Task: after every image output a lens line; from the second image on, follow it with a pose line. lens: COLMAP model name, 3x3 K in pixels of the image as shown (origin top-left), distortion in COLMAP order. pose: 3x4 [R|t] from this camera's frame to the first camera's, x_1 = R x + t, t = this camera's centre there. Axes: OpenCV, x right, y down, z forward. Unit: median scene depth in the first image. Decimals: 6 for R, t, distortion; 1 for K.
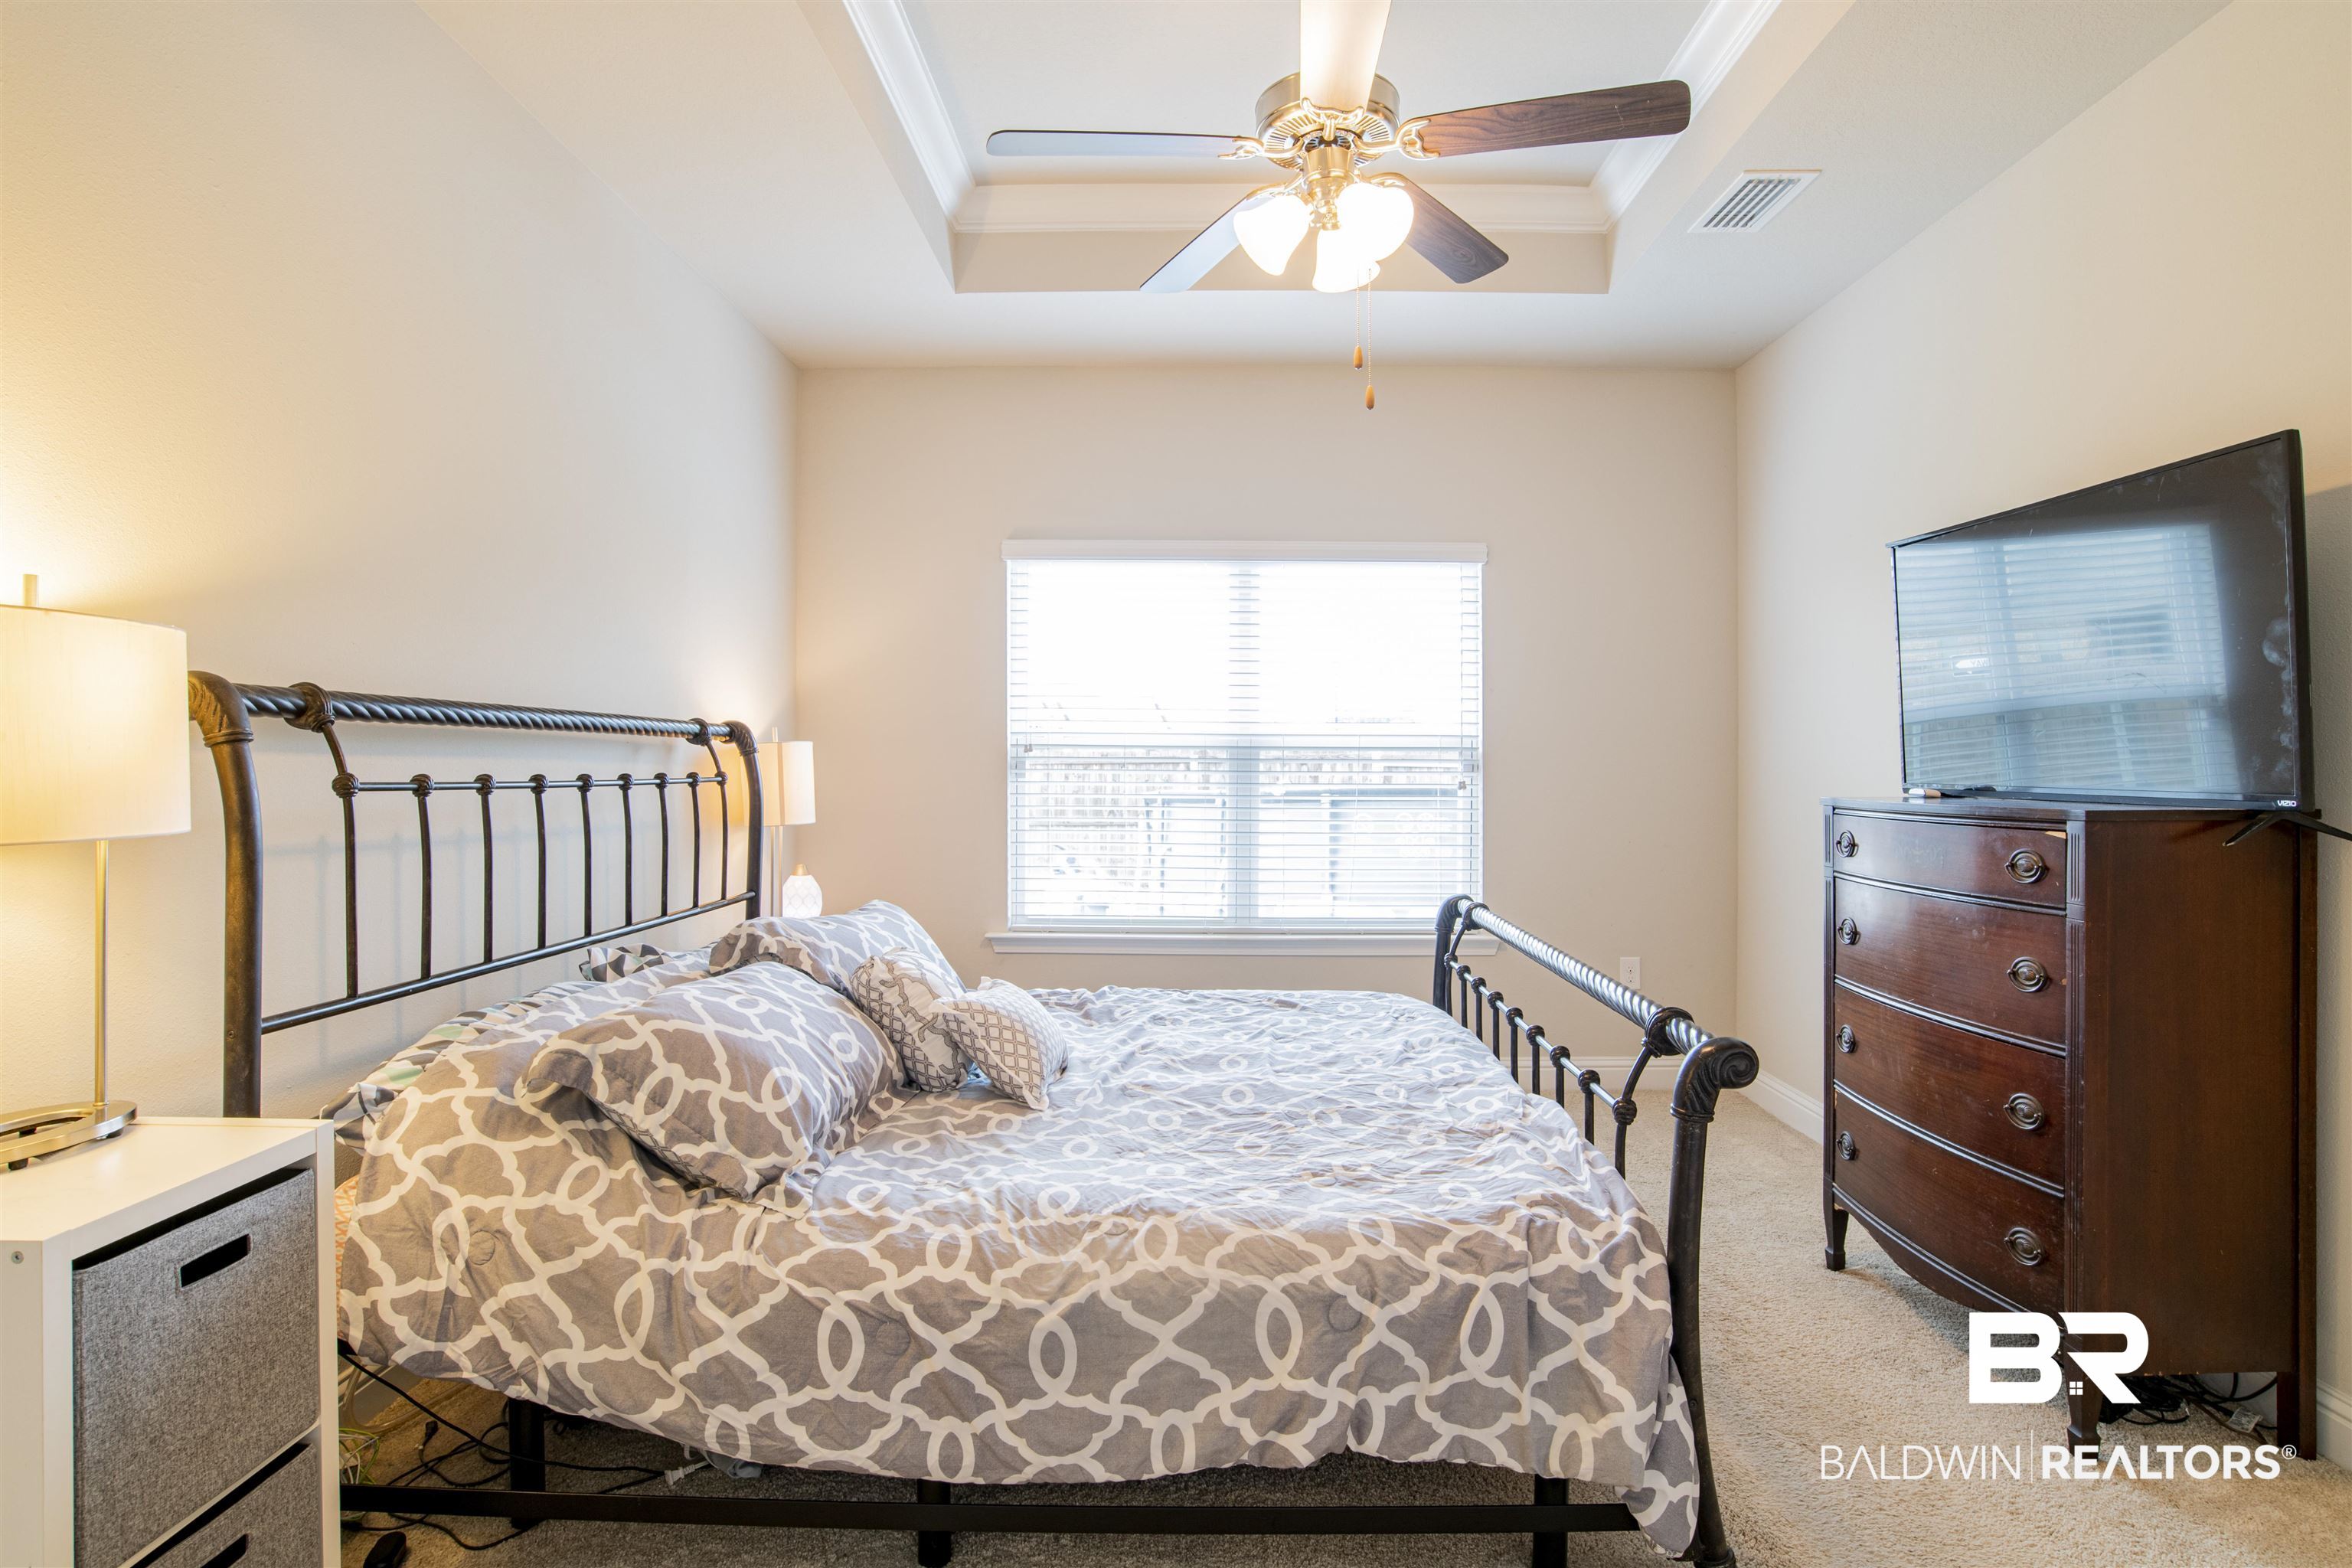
lens RADIAL K [[1222.2, 0, 1180.8], [0, 1222.2, 773.9], [0, 0, 1]] dist [-0.047449, 0.009517]
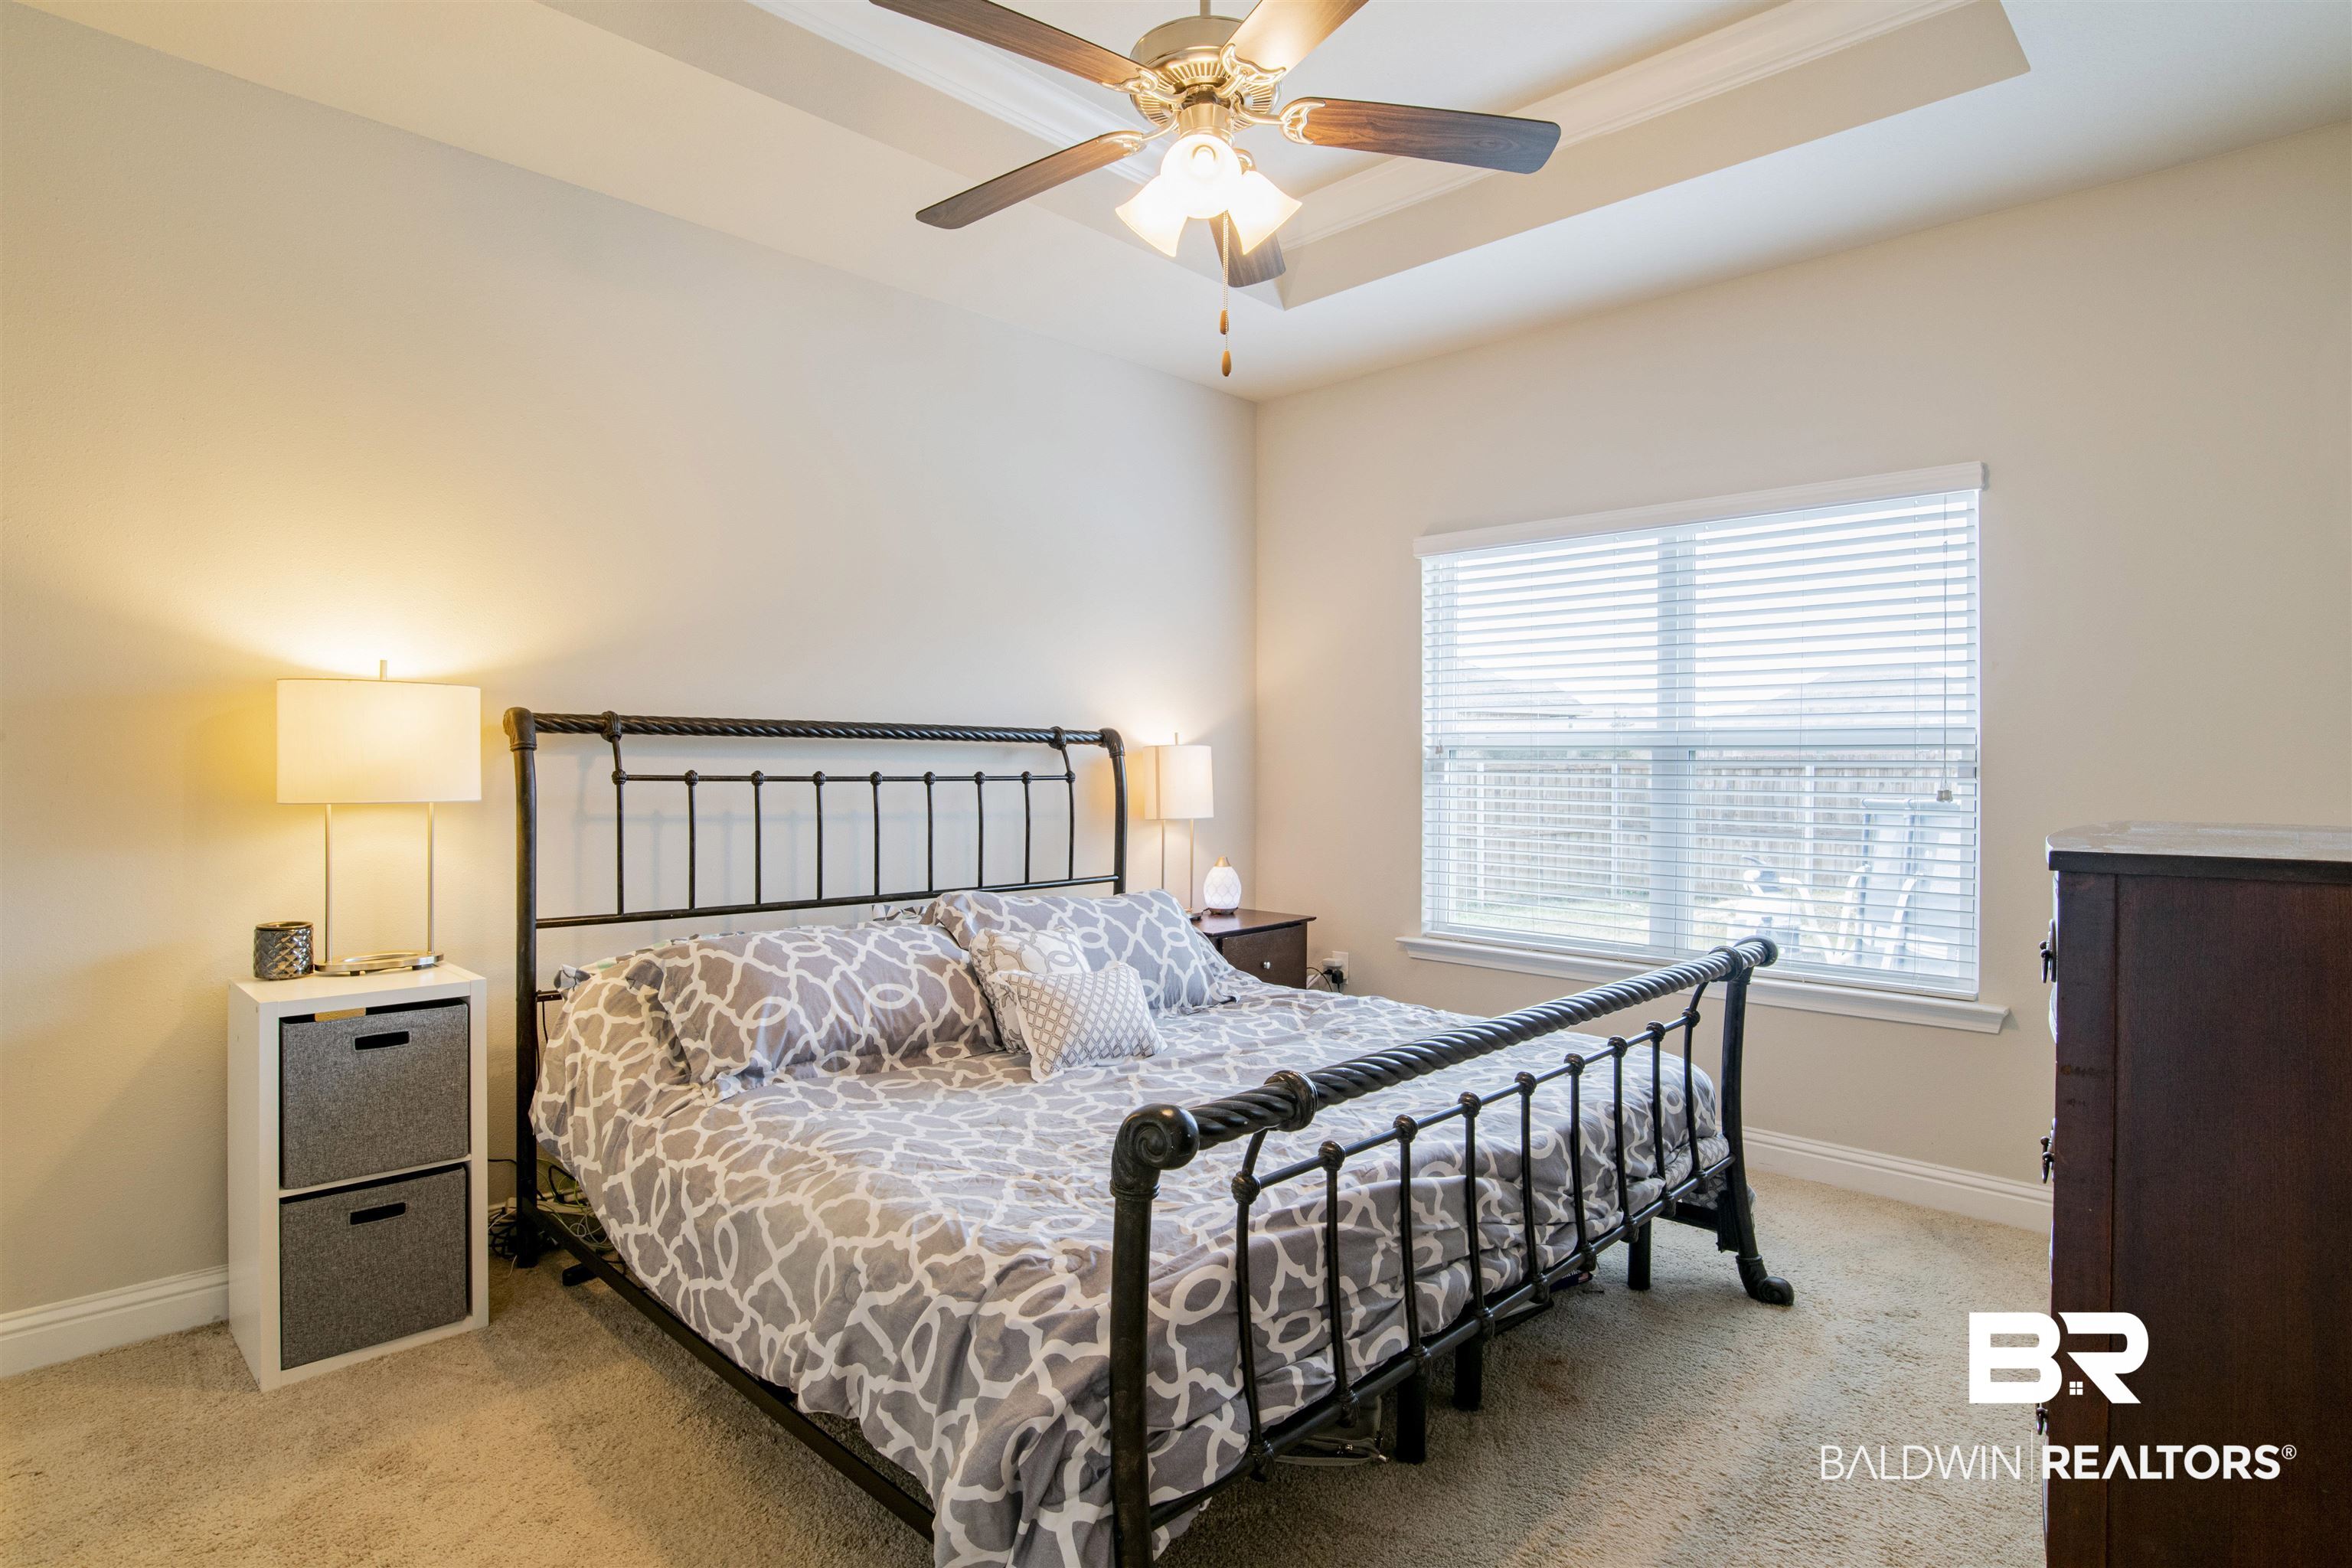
lens RADIAL K [[1222.2, 0, 1177.2], [0, 1222.2, 775.3], [0, 0, 1]] dist [-0.047449, 0.009517]
pose [[0.719399, 0.008493, -0.694545, 0.913587], [-0.009728, 0.999950, 0.002152, -0.002502], [0.694529, 0.005208, 0.719446, 0.377008]]
